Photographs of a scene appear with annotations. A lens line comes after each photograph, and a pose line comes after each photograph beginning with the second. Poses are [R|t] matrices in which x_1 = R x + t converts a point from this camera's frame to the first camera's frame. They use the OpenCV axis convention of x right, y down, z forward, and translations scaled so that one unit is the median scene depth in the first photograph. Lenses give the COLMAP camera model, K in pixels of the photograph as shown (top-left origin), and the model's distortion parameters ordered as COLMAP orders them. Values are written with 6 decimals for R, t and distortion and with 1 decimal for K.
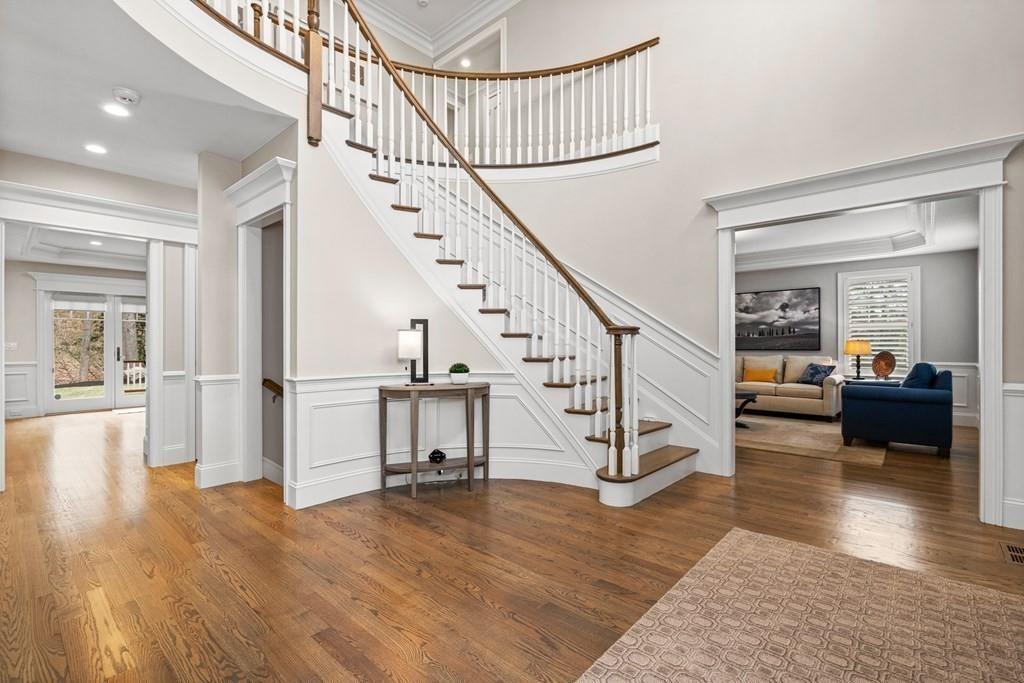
lens RADIAL K [[470.3, 0, 494.6], [0, 470.3, 340.7], [0, 0, 1]] dist [-0.002535, 0.000125]
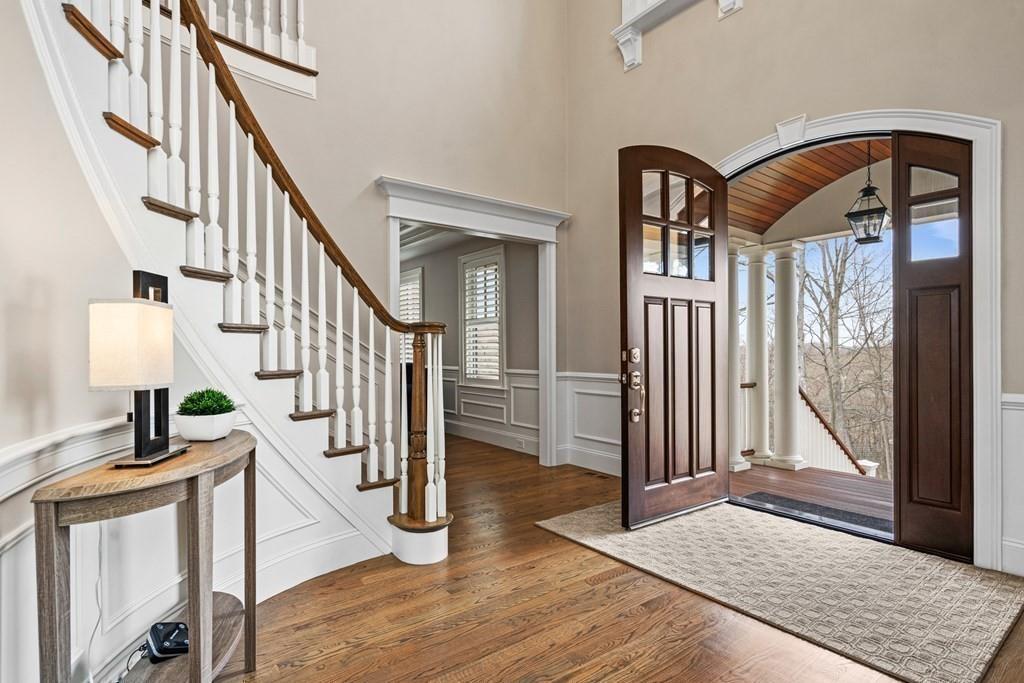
lens RADIAL K [[536.1, 0, 512.0], [0, 536.1, 341.5], [0, 0, 1]] dist [0.018420, 0.000213]
pose [[0.161124, 0.011775, 0.986864, -0.511364], [-0.006185, 0.999921, -0.010921, 0.007820], [-0.986915, -0.004344, 0.161184, 0.652748]]
